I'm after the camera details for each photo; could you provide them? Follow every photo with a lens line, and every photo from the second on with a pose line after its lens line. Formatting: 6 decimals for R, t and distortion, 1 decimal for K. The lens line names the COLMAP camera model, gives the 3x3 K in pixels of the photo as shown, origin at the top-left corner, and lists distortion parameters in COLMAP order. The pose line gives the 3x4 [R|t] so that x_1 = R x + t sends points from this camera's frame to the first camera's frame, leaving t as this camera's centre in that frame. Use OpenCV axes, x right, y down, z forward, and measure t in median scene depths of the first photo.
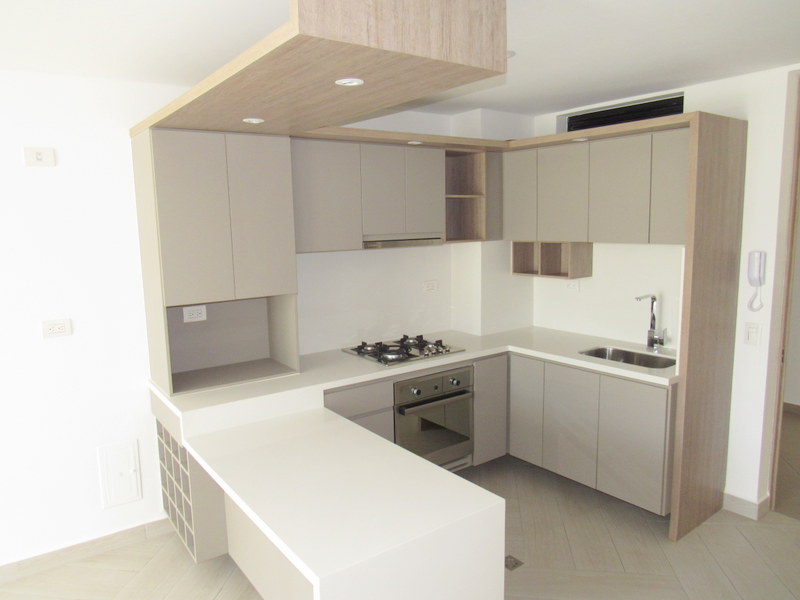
lens RADIAL K [[571.9, 0, 398.6], [0, 571.9, 300.3], [0, 0, 1]] dist [-0.013367, 0.003515]
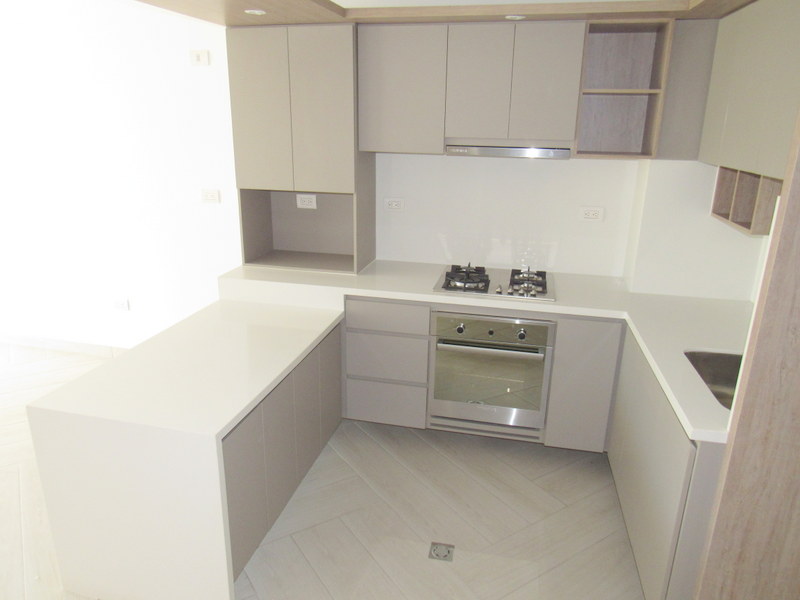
lens RADIAL K [[571.9, 0, 396.0], [0, 571.9, 301.8], [0, 0, 1]] dist [-0.013367, 0.003515]
pose [[0.656692, 0.261235, -0.707468, 0.560786], [-0.135684, 0.963708, 0.229906, -0.063385], [0.741852, -0.054985, 0.668305, 0.355174]]
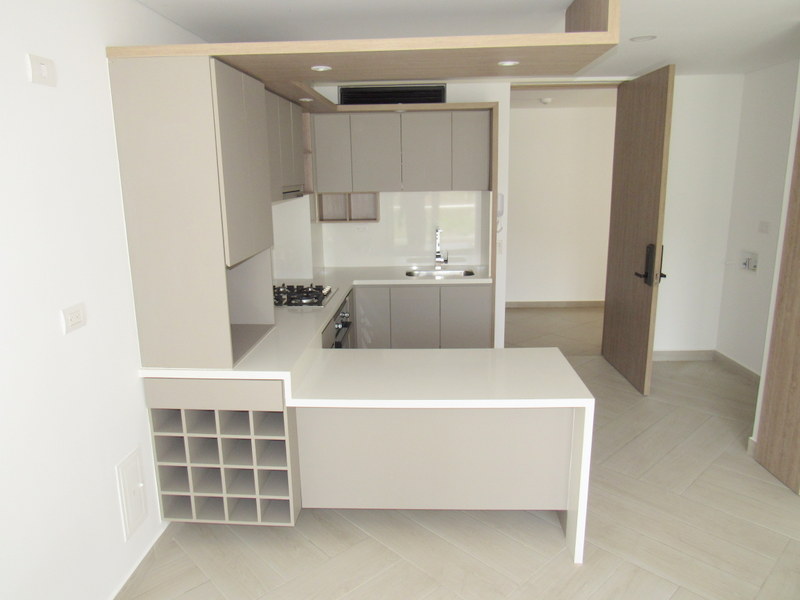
lens RADIAL K [[571.9, 0, 399.0], [0, 571.9, 295.5], [0, 0, 1]] dist [-0.013367, 0.003515]
pose [[0.626748, -0.153570, 0.763939, -0.749164], [0.112068, 0.987960, 0.106661, -0.007707], [-0.771121, 0.018764, 0.636412, 0.191035]]
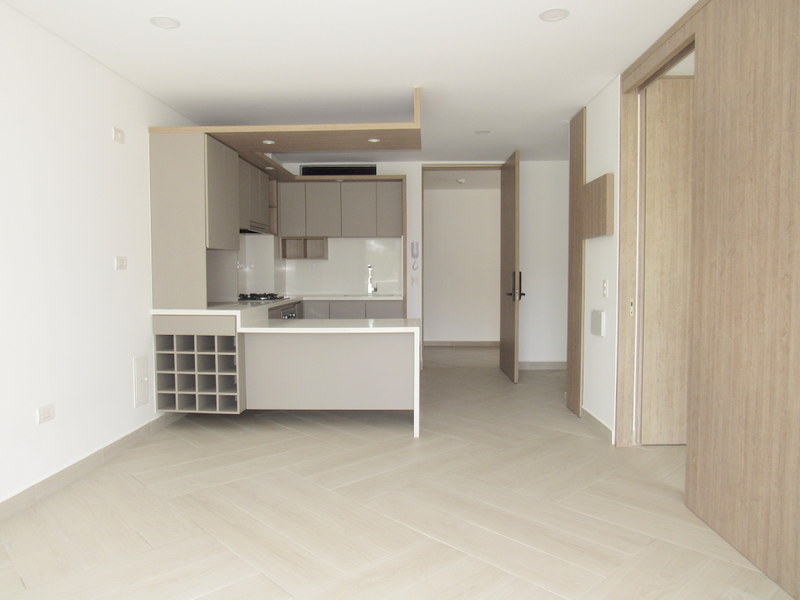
lens RADIAL K [[571.9, 0, 400.6], [0, 571.9, 301.5], [0, 0, 1]] dist [-0.013367, 0.003515]
pose [[0.623175, -0.022485, 0.781759, -1.044571], [0.101013, 0.993528, -0.051946, 0.232069], [-0.775532, 0.111339, 0.621413, -0.276486]]
